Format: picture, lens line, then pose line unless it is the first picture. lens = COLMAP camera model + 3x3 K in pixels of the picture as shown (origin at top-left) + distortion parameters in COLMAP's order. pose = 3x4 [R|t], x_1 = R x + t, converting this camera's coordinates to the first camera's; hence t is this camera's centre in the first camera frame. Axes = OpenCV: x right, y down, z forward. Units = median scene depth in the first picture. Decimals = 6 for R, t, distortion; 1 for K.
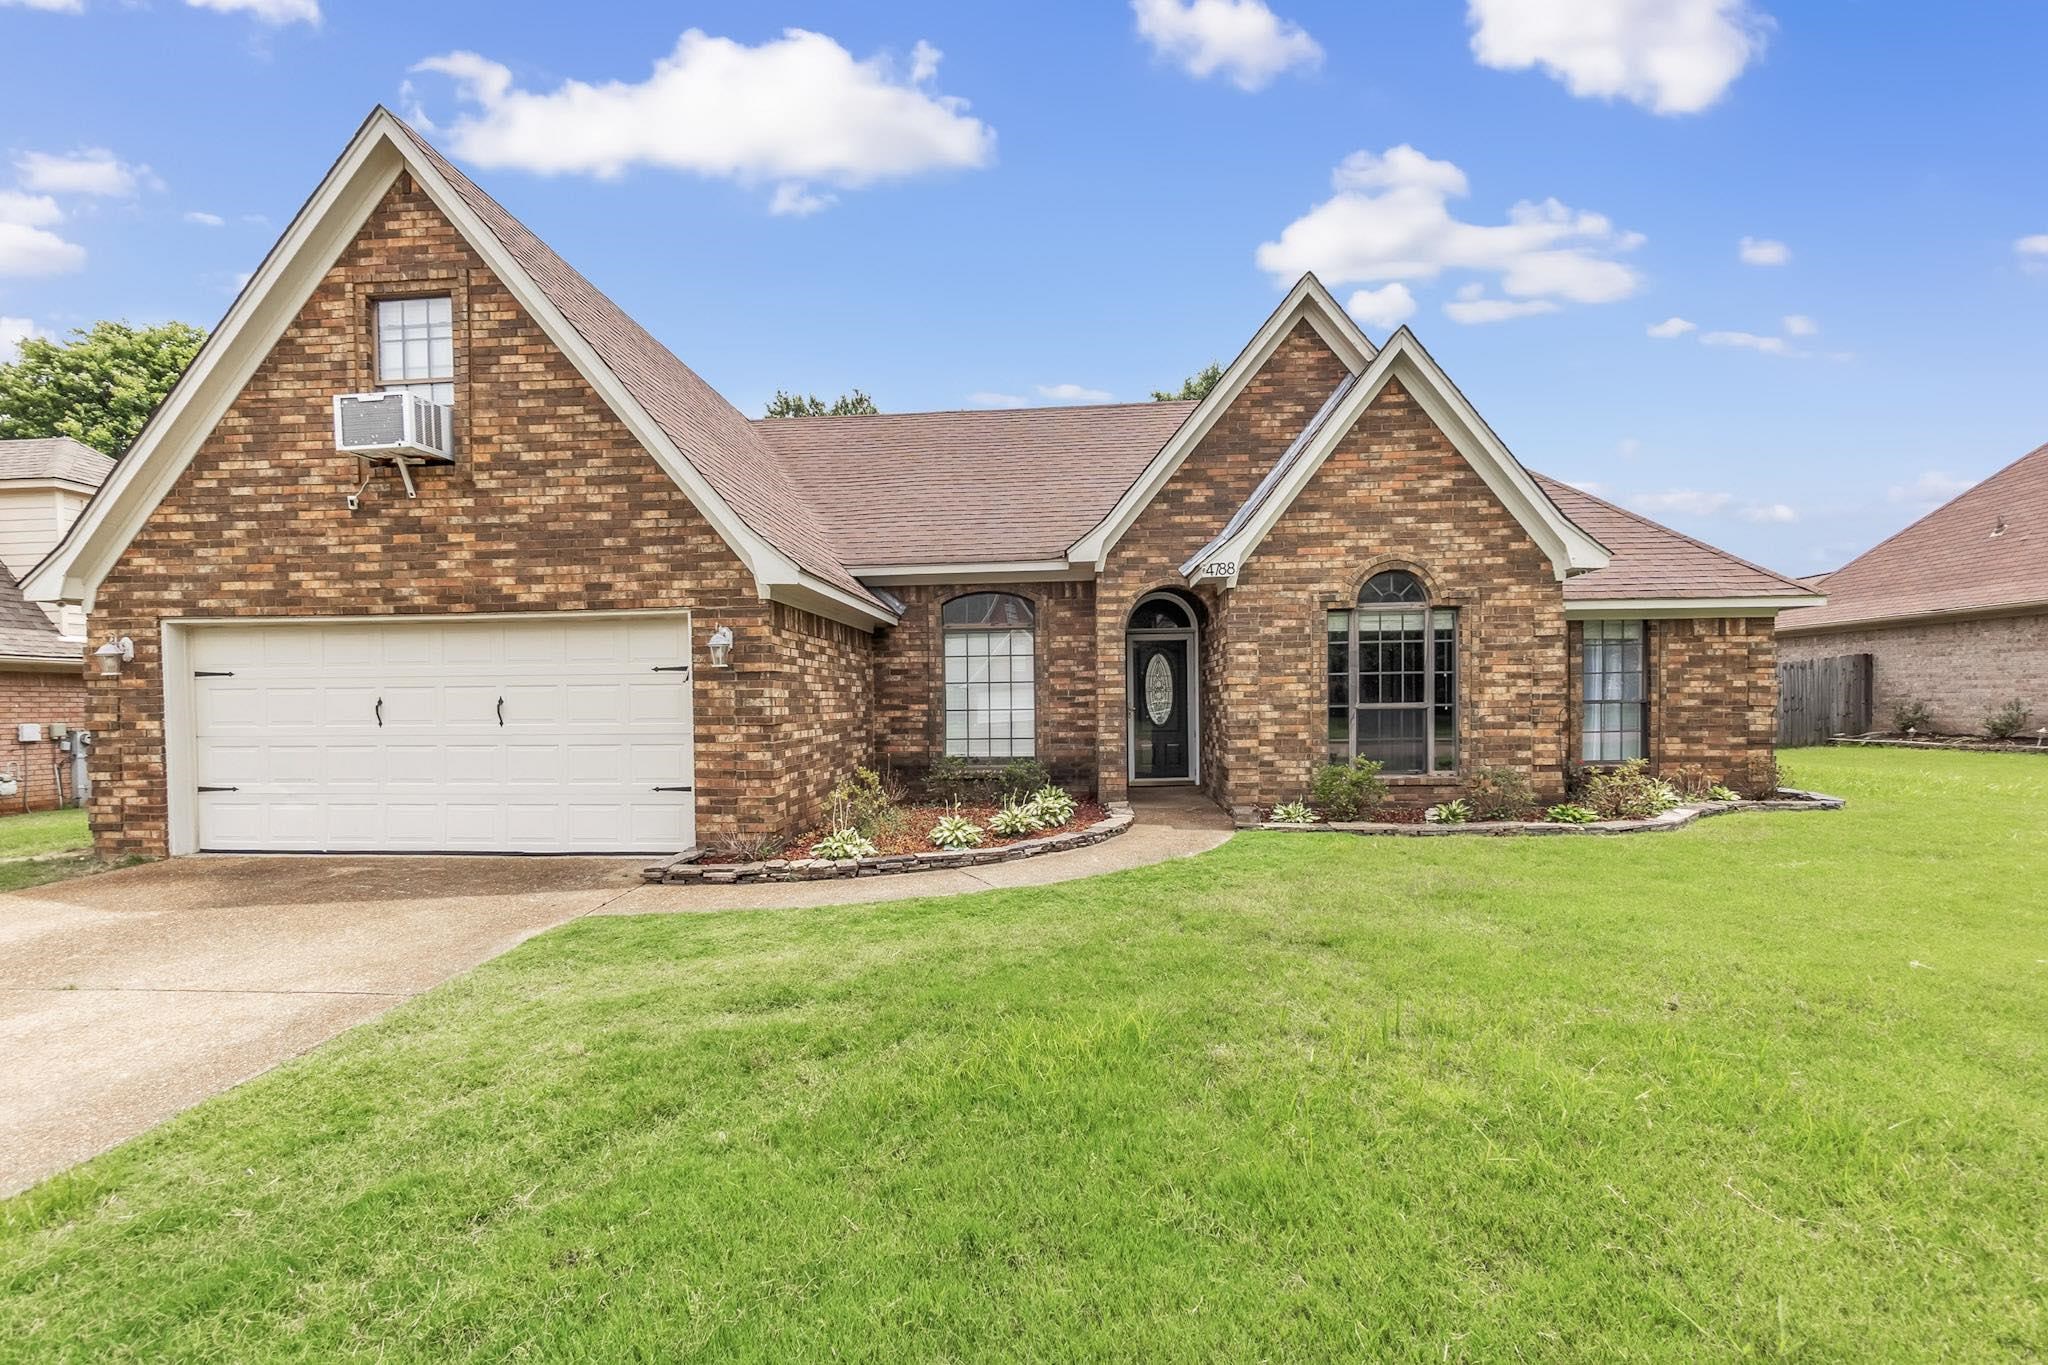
lens RADIAL K [[907.9, 0, 990.2], [0, 907.9, 712.6], [0, 0, 1]] dist [-0.001021, -0.000099]
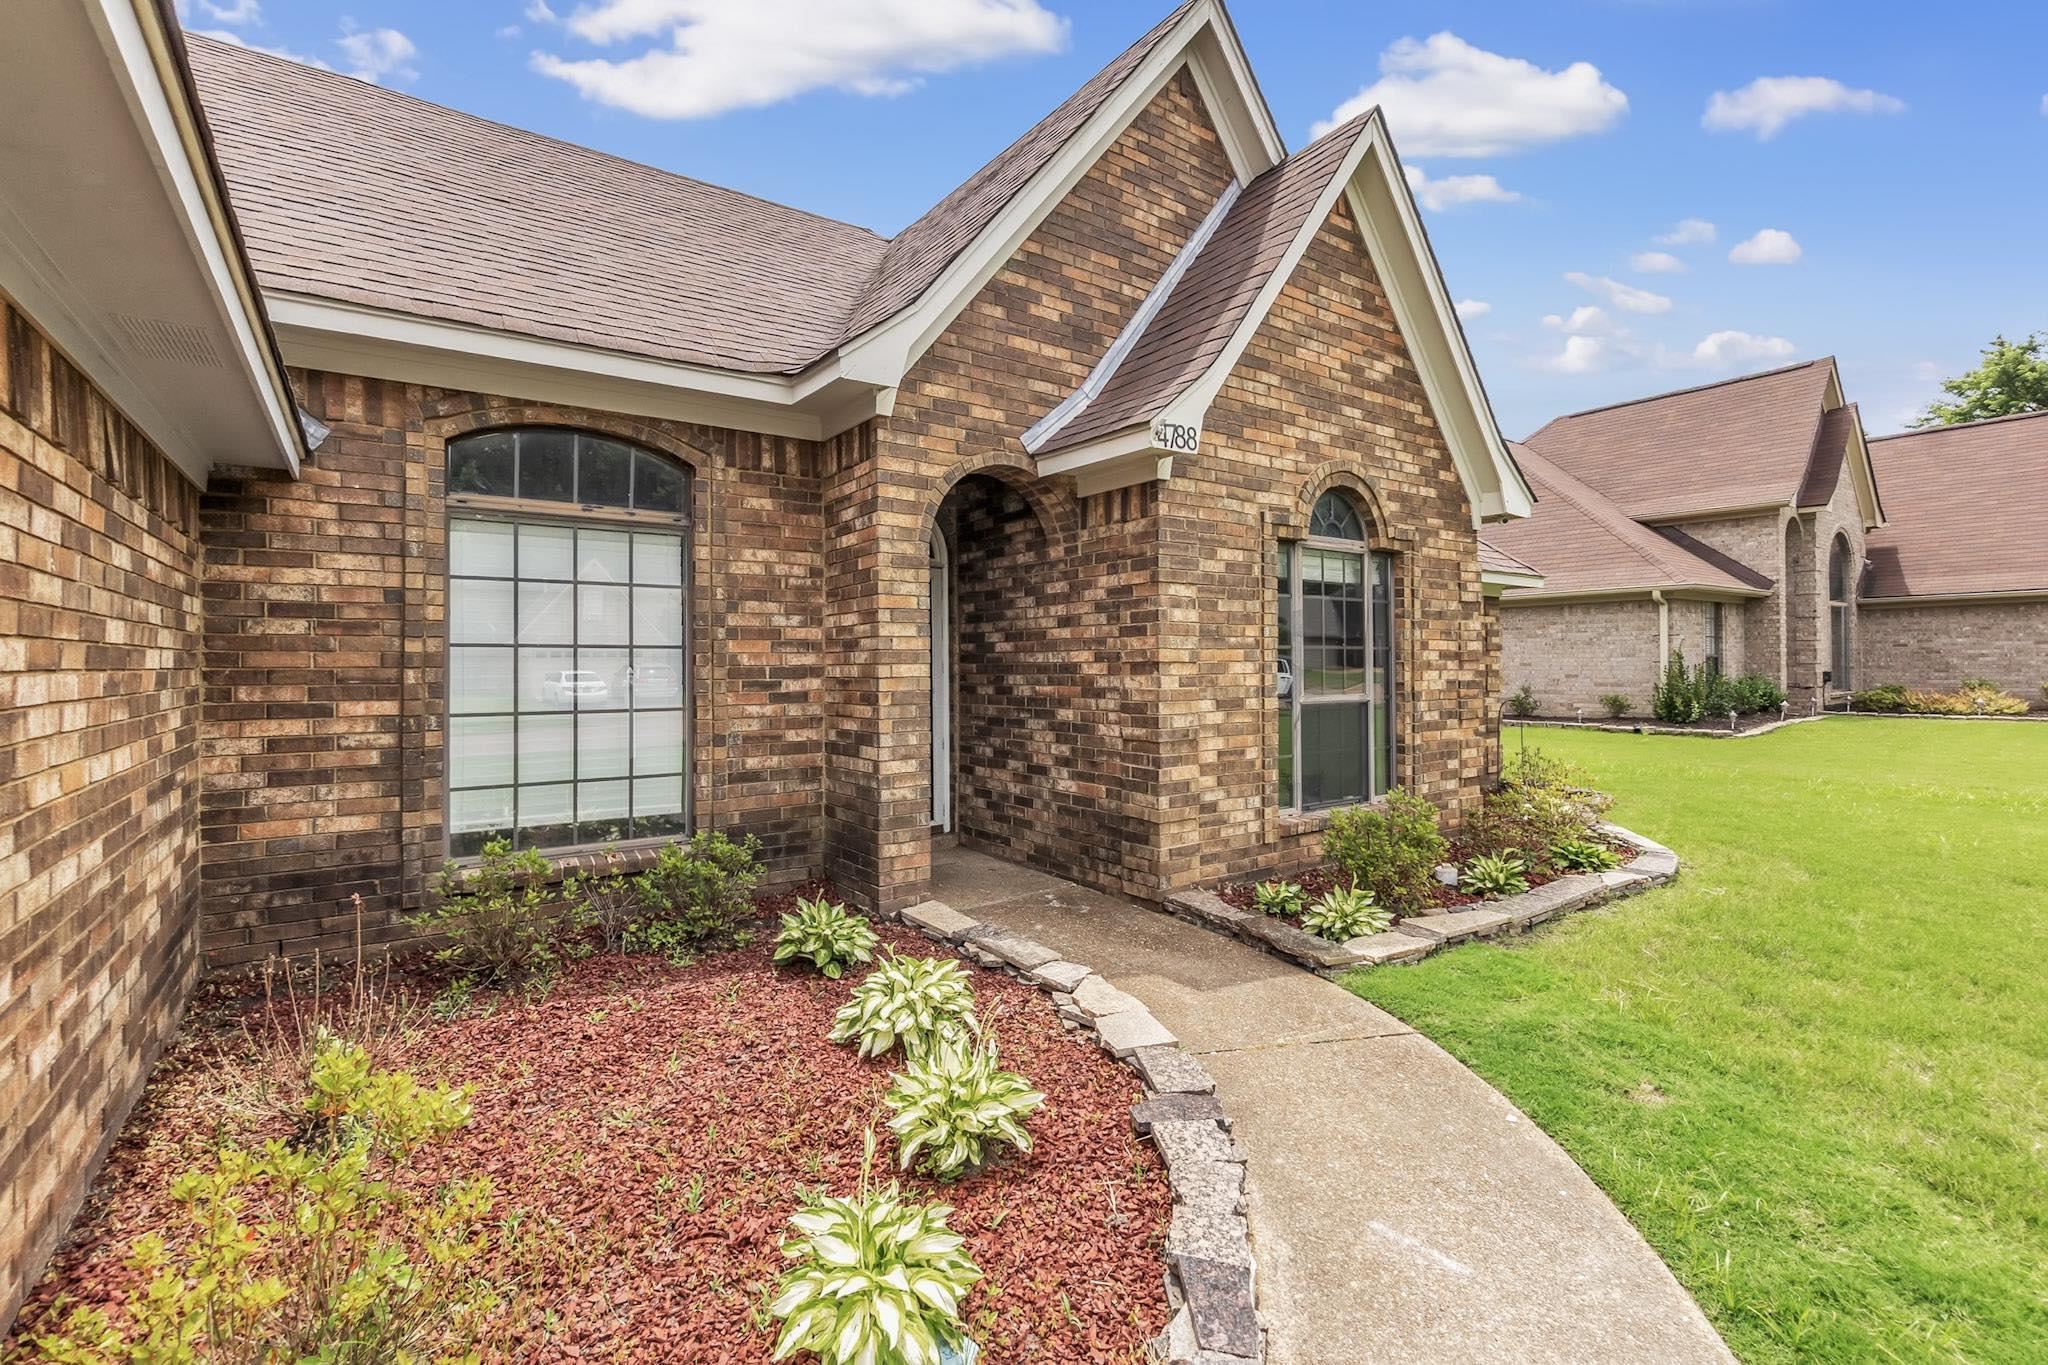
lens RADIAL K [[907.9, 0, 1018.9], [0, 907.9, 652.8], [0, 0, 1]] dist [-0.001021, -0.000099]
pose [[0.759259, 0.018454, 0.650527, -0.142514], [-0.000014, 0.999598, -0.028339, -0.022001], [-0.650788, 0.021507, 0.758955, 0.666132]]
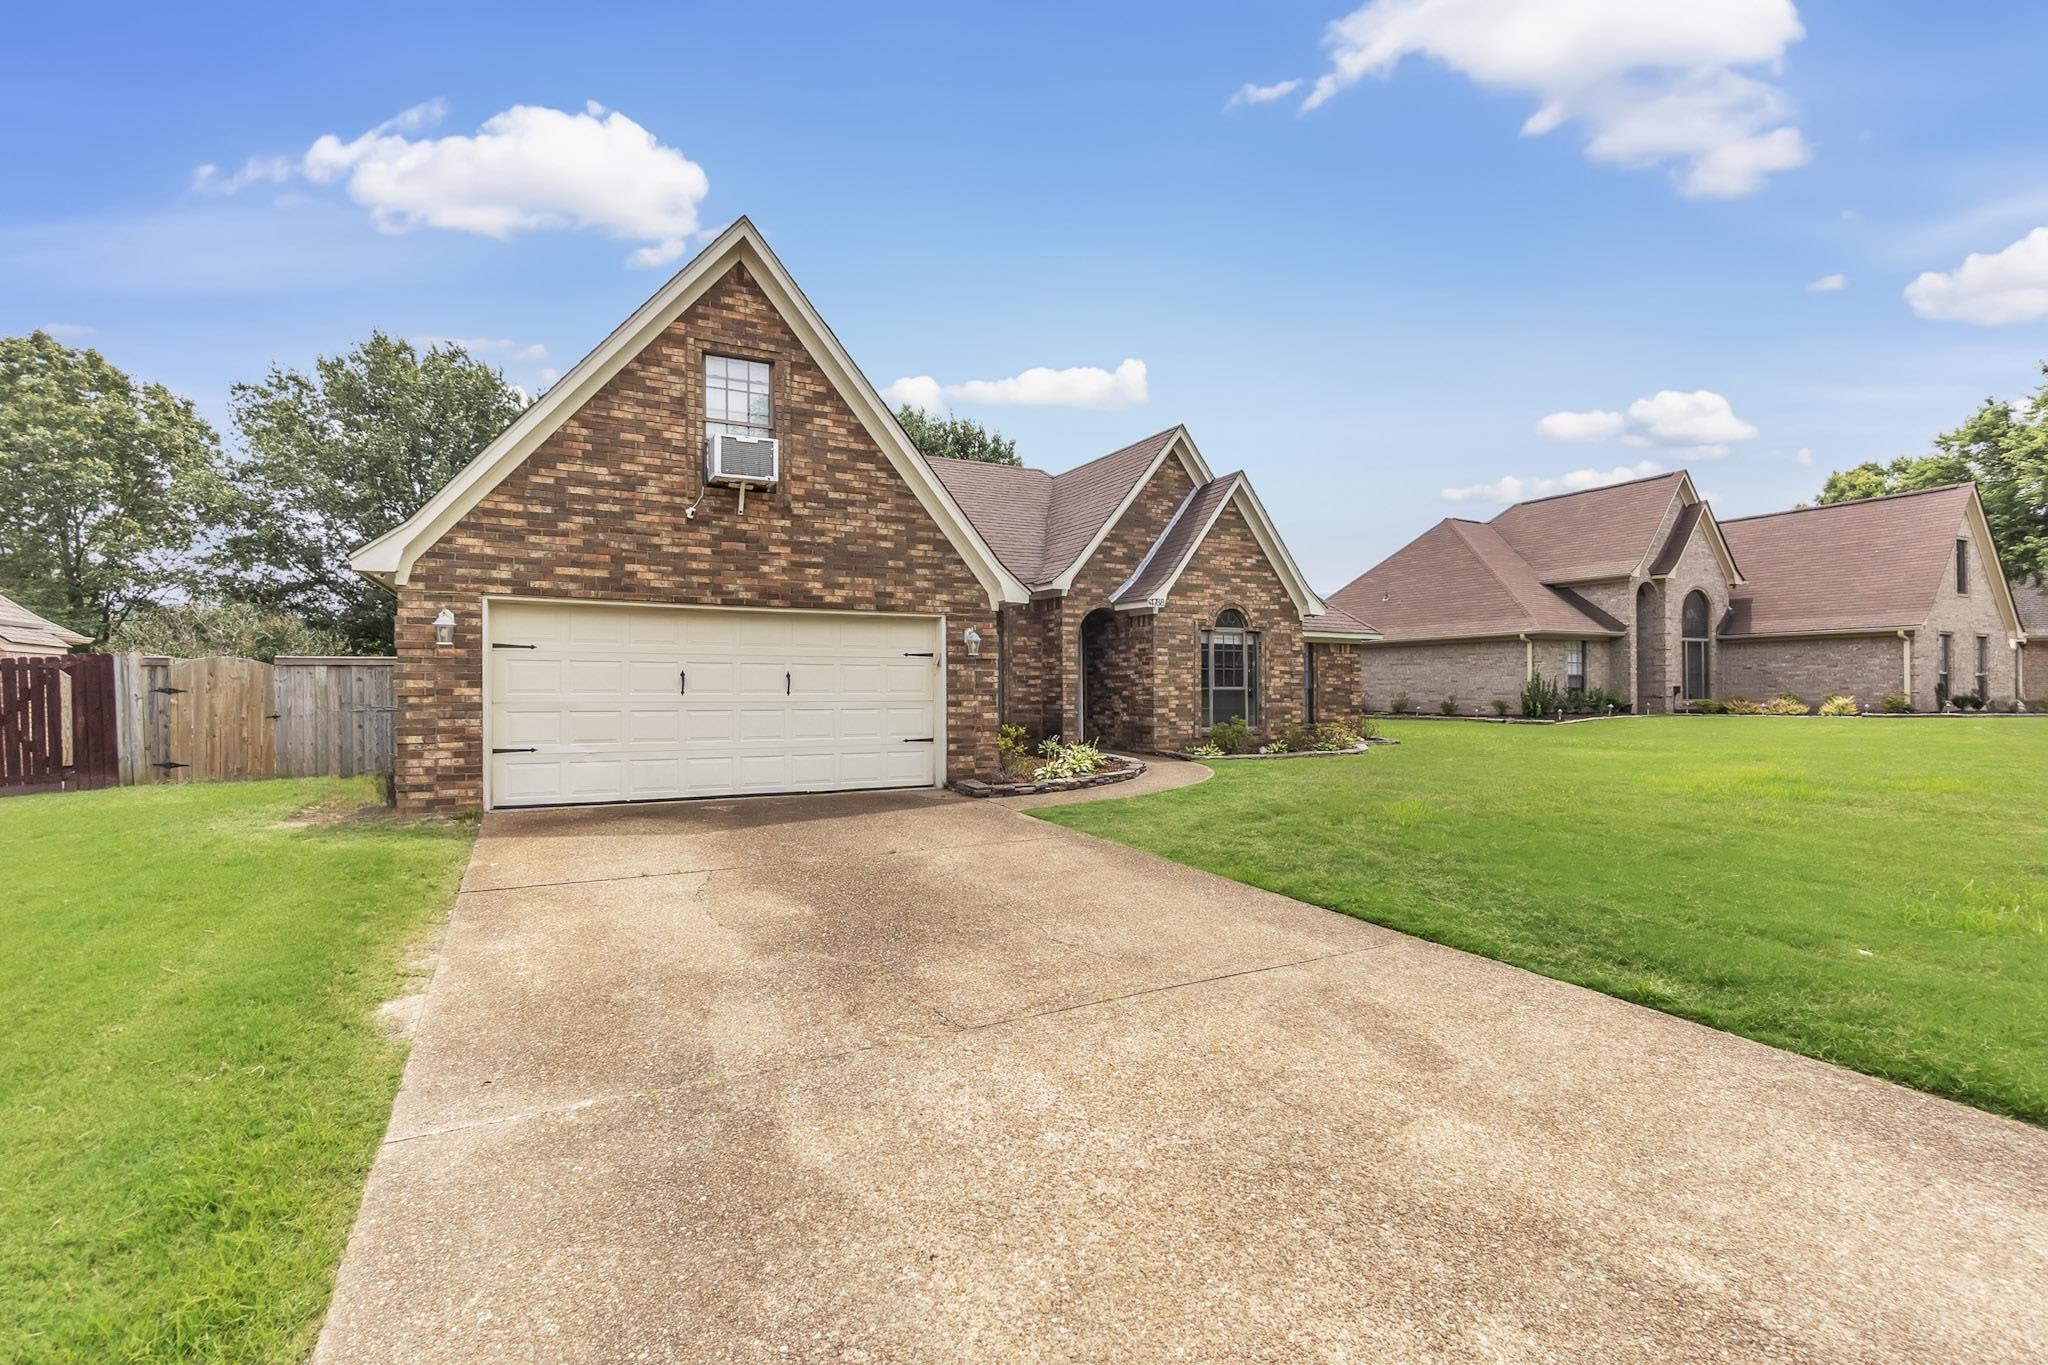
lens RADIAL K [[907.9, 0, 997.1], [0, 907.9, 665.9], [0, 0, 1]] dist [-0.001021, -0.000099]
pose [[0.852165, 0.024960, 0.522678, -0.822561], [-0.004218, 0.999157, -0.040837, 0.021492], [-0.523257, 0.032595, 0.851552, -0.221561]]
